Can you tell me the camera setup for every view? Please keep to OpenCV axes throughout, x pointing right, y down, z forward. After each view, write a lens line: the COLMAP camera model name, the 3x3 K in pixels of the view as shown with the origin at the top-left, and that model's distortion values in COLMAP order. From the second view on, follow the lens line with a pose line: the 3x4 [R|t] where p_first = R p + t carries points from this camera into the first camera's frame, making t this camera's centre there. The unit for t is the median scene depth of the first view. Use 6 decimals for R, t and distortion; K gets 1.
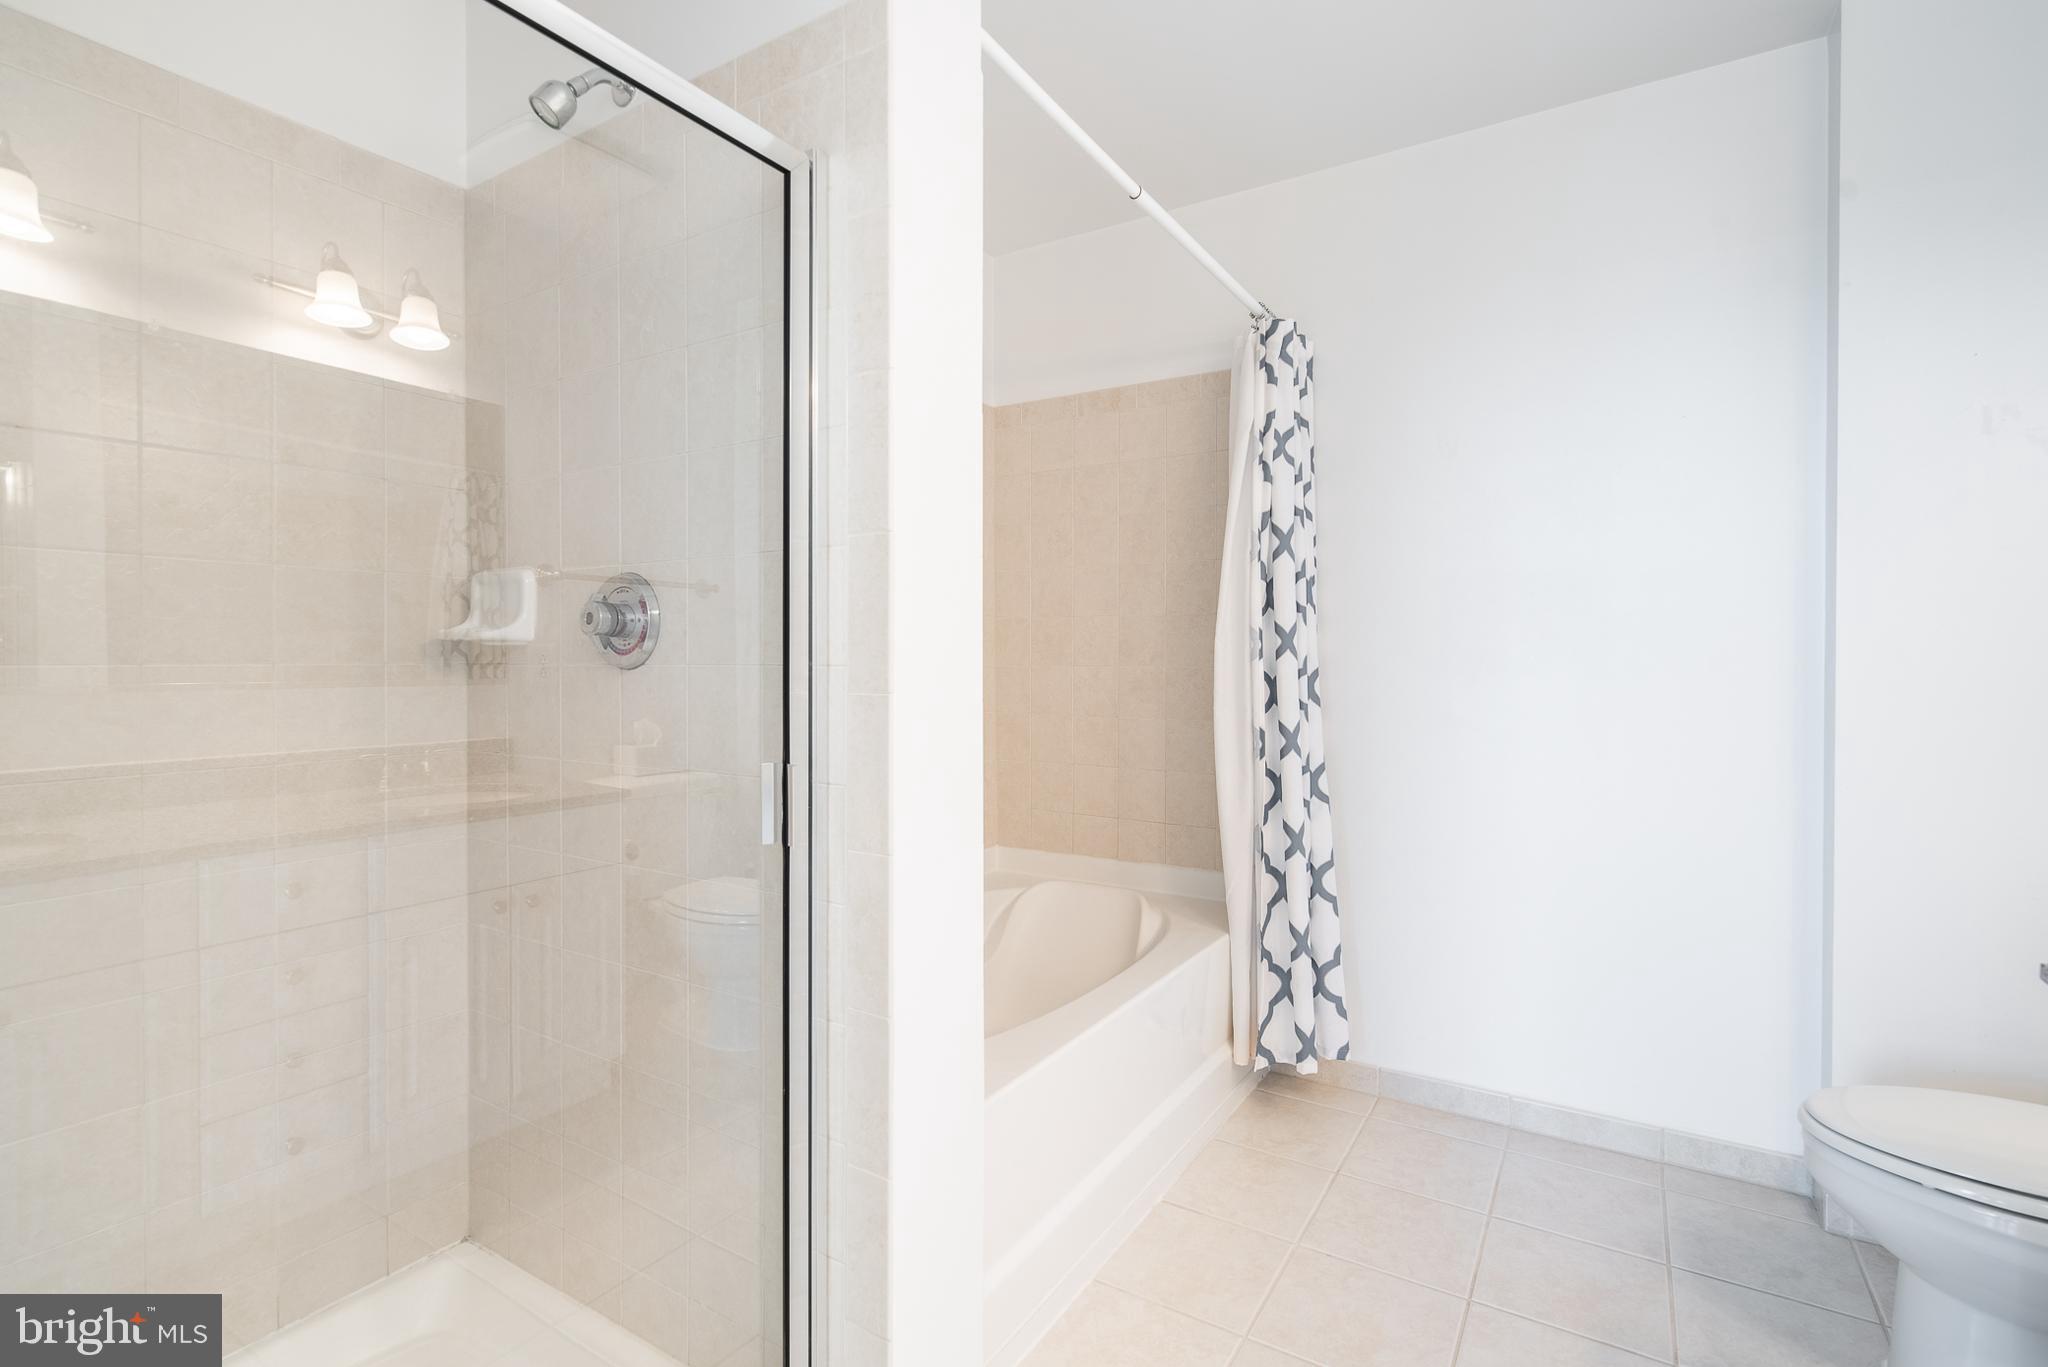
lens RADIAL K [[954.2, 0, 1027.3], [0, 954.2, 664.2], [0, 0, 1]] dist [0.001258, 0.000290]
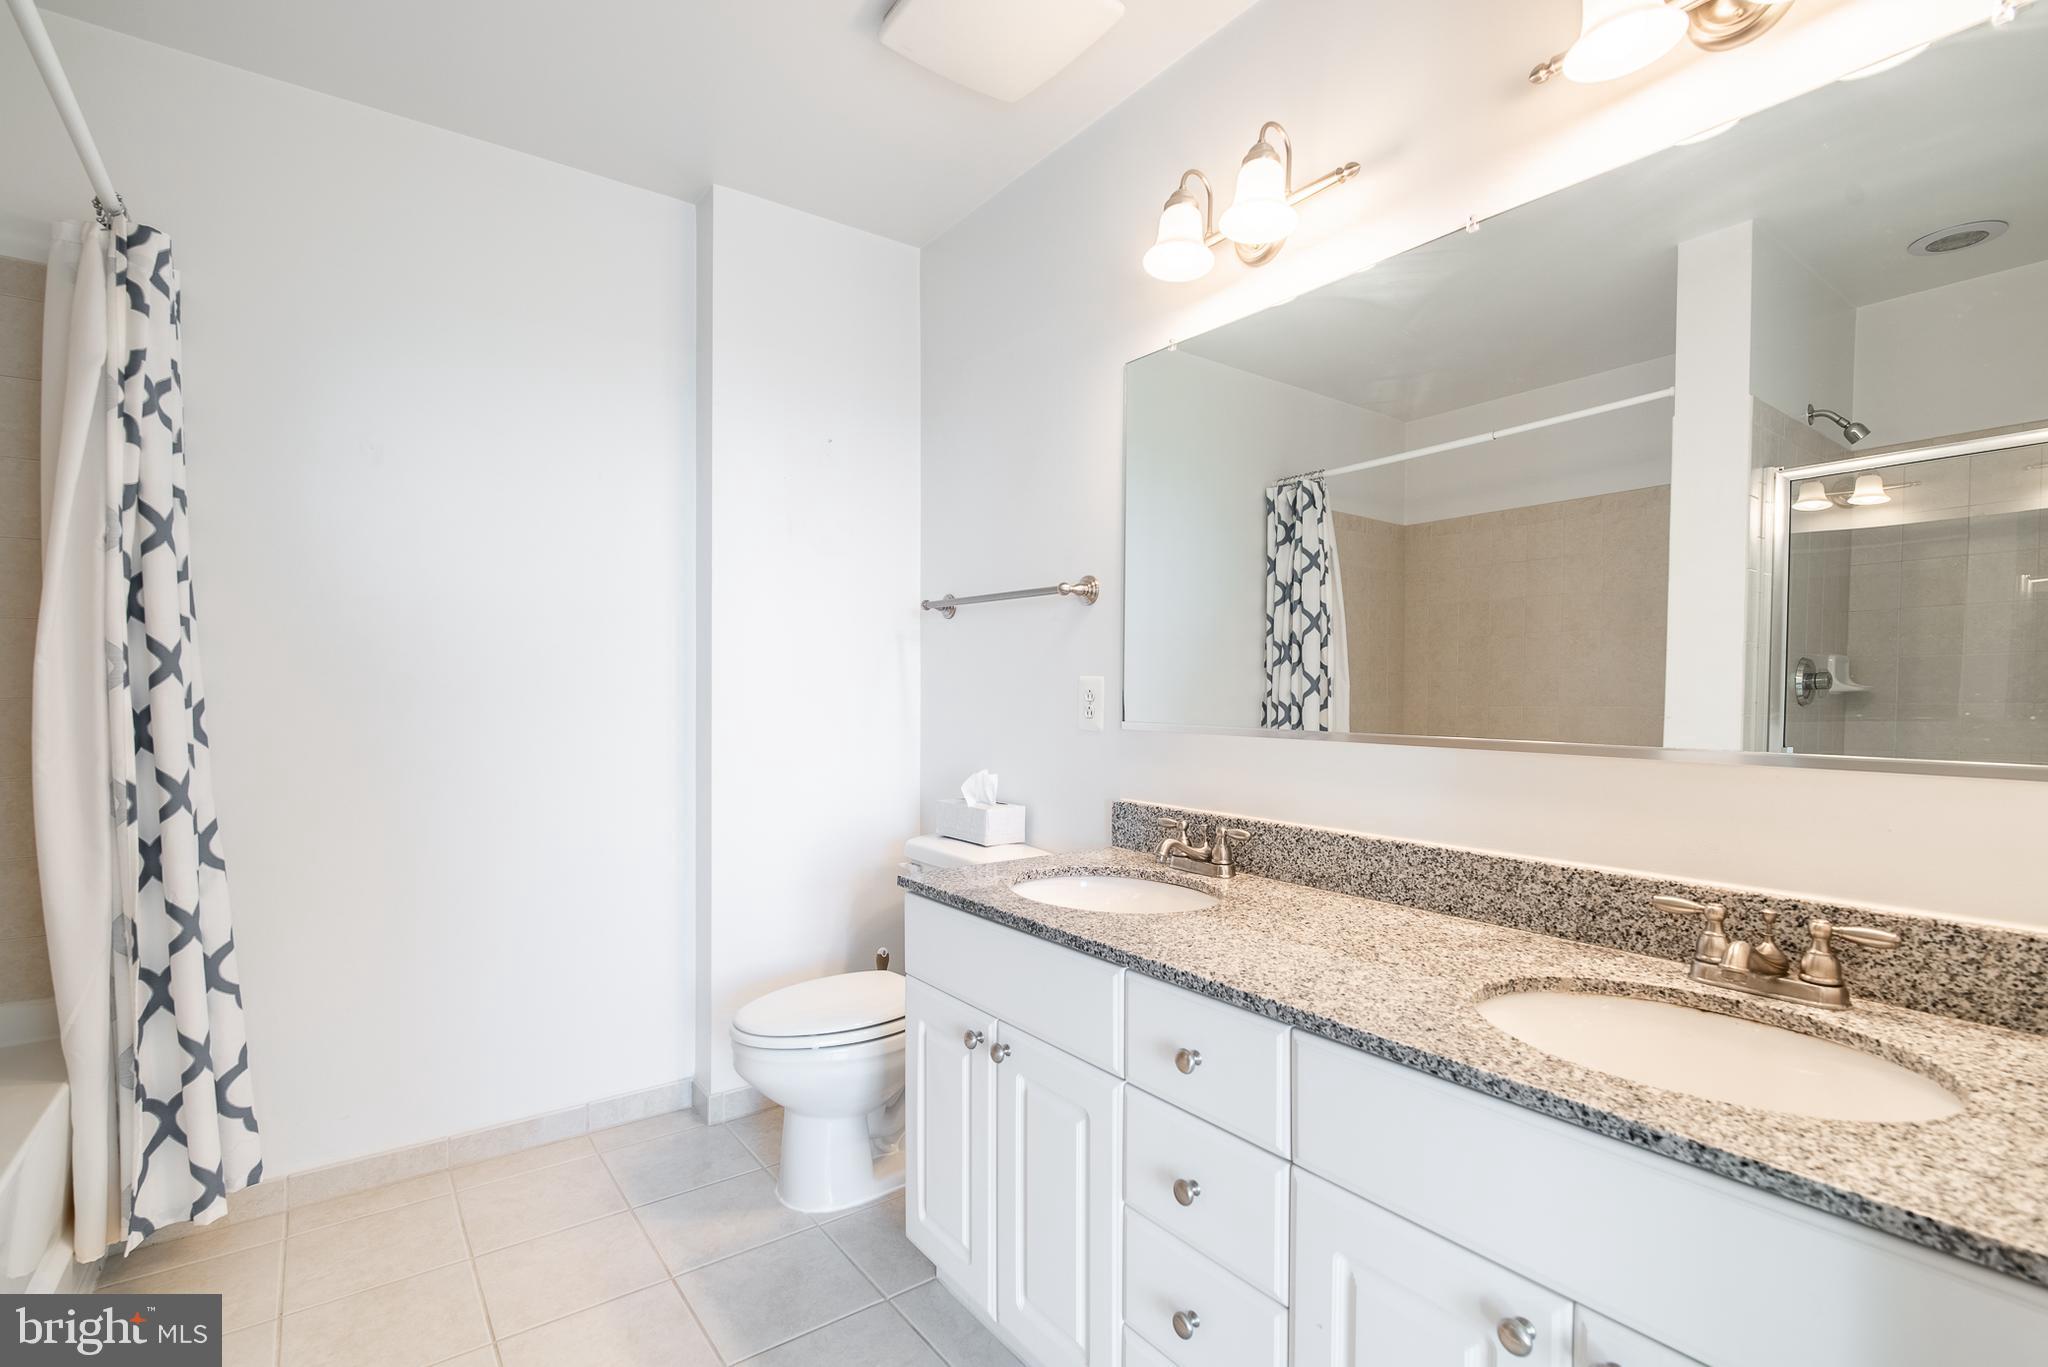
lens RADIAL K [[954.1, 0, 1025.7], [0, 954.1, 691.8], [0, 0, 1]] dist [-0.000889, -0.000137]
pose [[0.373857, -0.006741, 0.927462, -0.170206], [0.003810, 0.999976, 0.005732, -0.003156], [-0.927478, 0.001391, 0.373874, 0.094553]]
